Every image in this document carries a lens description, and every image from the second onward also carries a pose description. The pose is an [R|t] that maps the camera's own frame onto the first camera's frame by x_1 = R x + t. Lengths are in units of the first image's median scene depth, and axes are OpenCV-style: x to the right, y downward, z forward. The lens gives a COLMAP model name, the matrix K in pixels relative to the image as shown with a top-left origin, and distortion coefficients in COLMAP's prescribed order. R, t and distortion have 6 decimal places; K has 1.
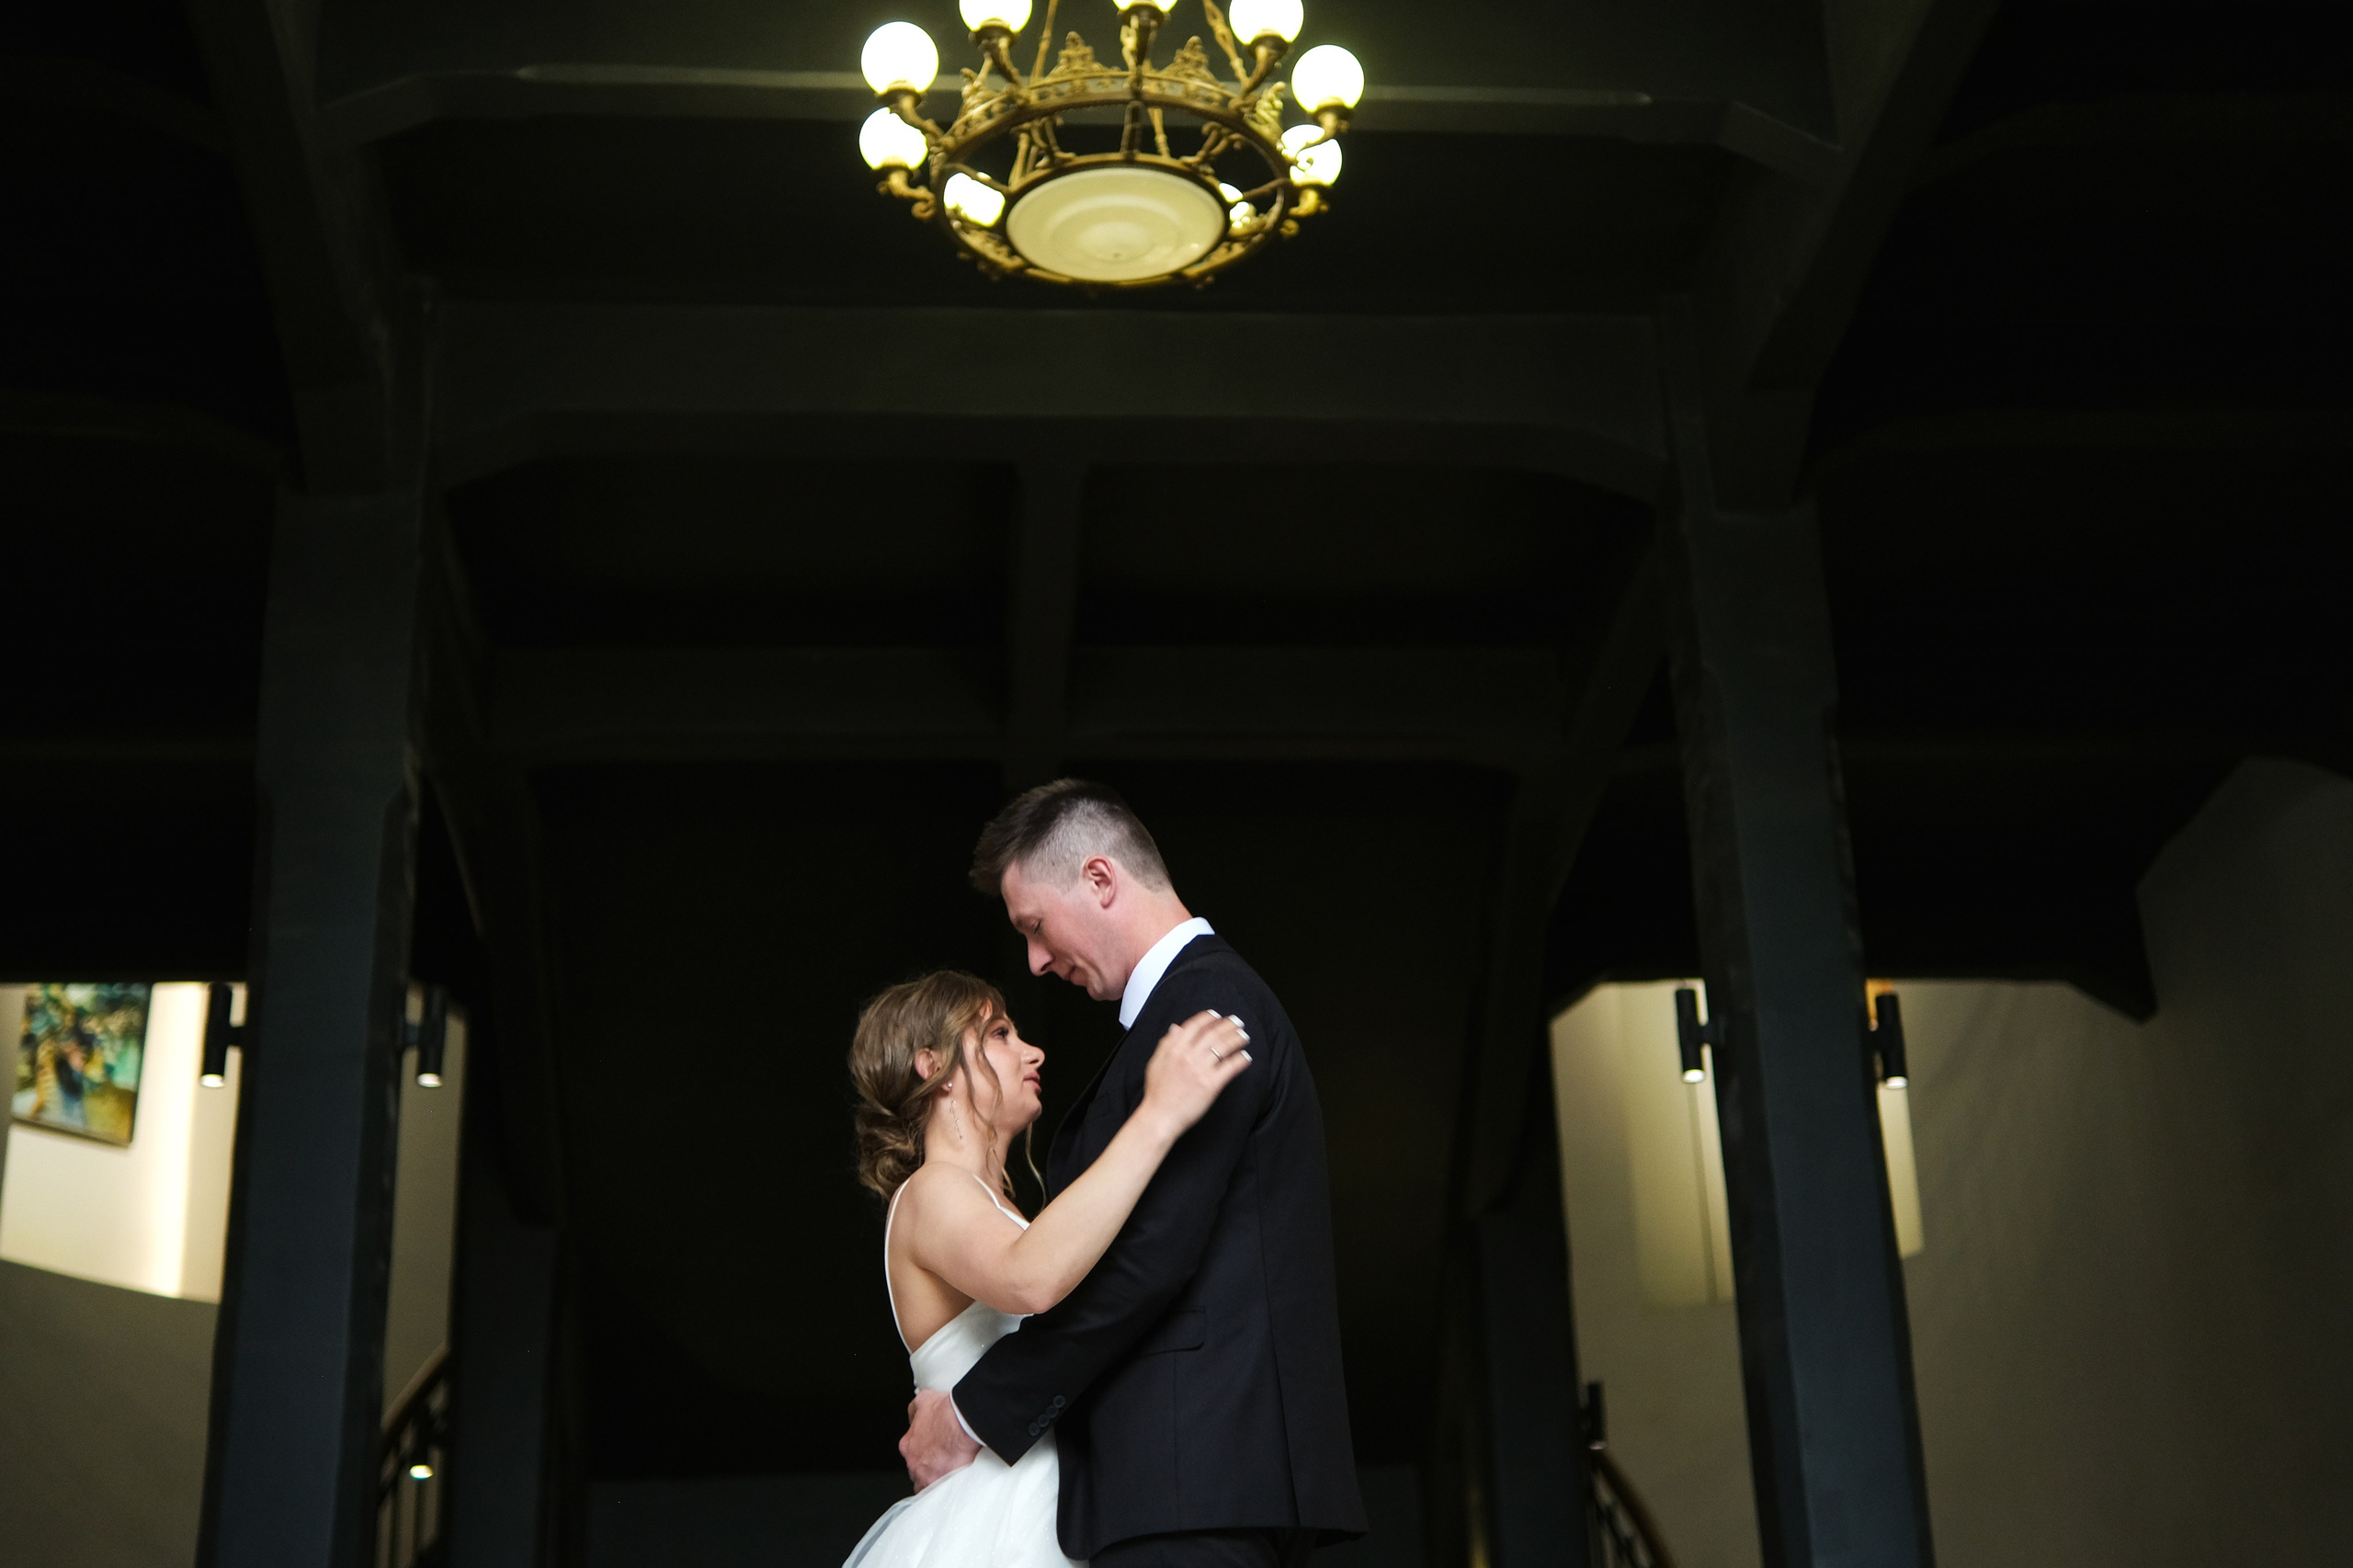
lens RADIAL K [[3435.9, 0, 1176.5], [0, 3435.9, 784.0], [0, 0, 1]] dist [-0.033563, 0.689949]
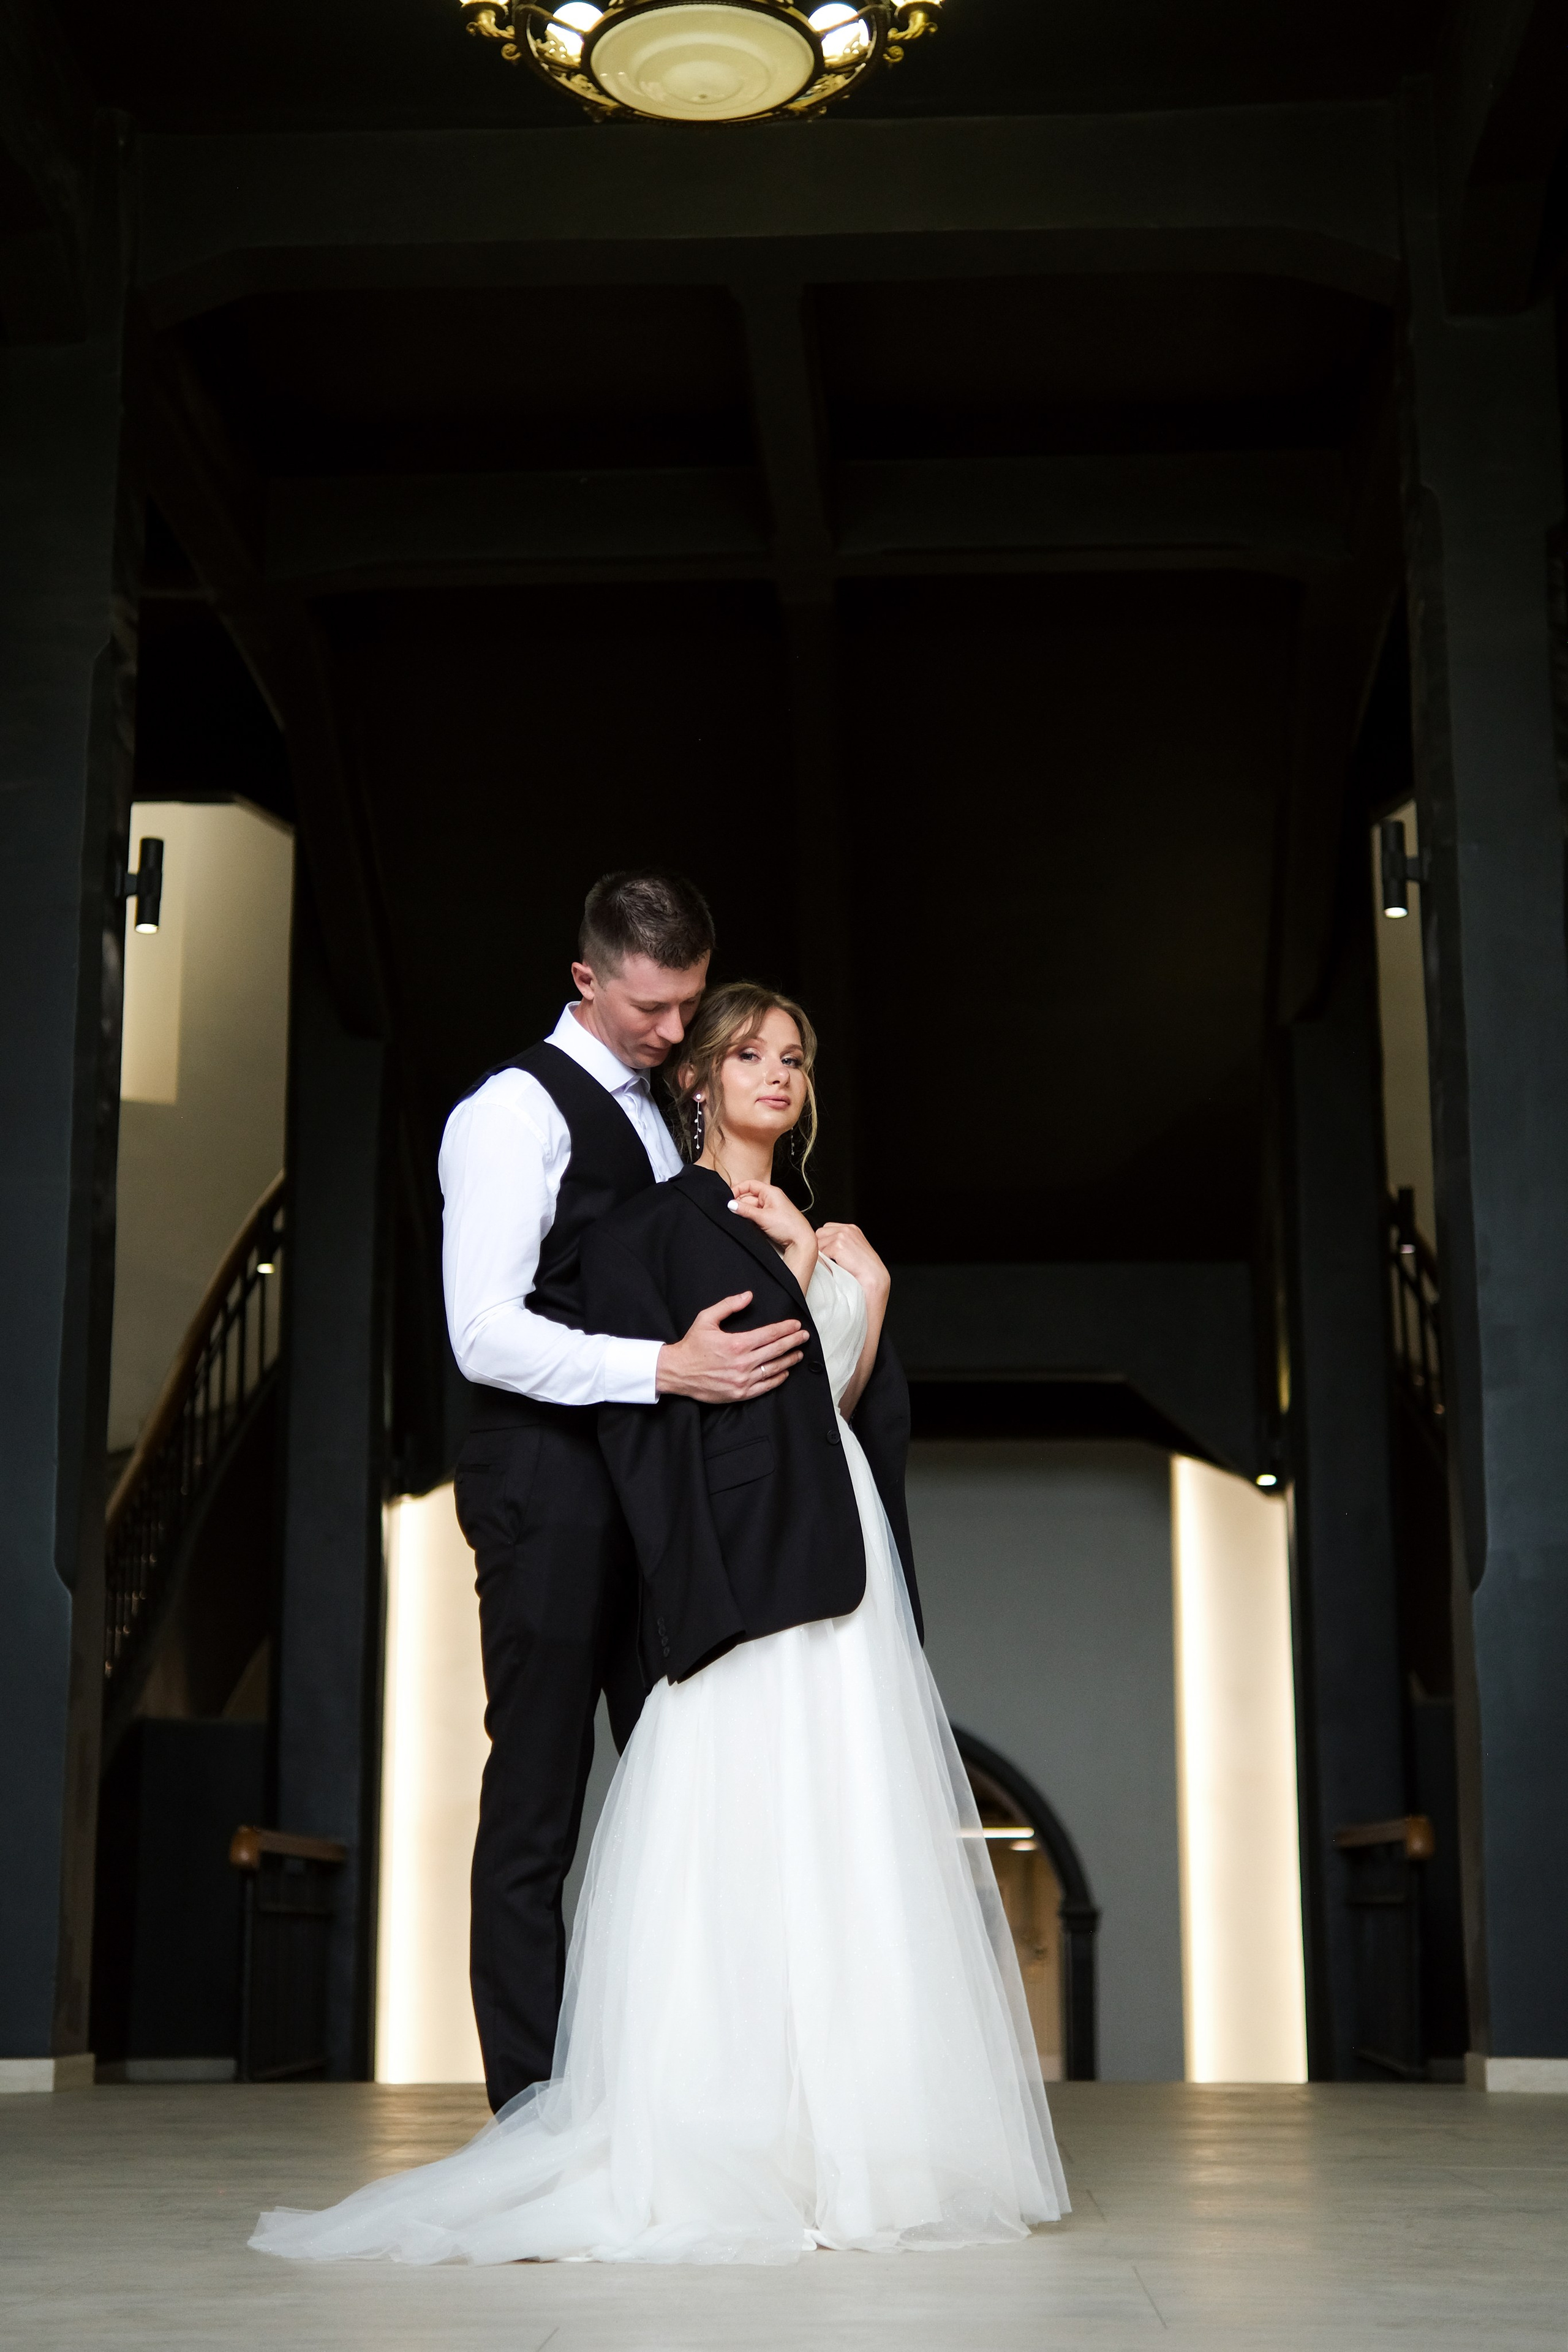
lens RADIAL K [[3434.5, 0, 784.0], [0, 3434.5, 1176.0], [0, 0, 1]] dist [-0.033563, 0.689949]
pose [[0.991512, 0.002620, -0.129991, 0.129560], [0.021577, 0.982617, 0.184385, -0.032613], [0.128215, -0.185624, 0.974220, -0.001002]]
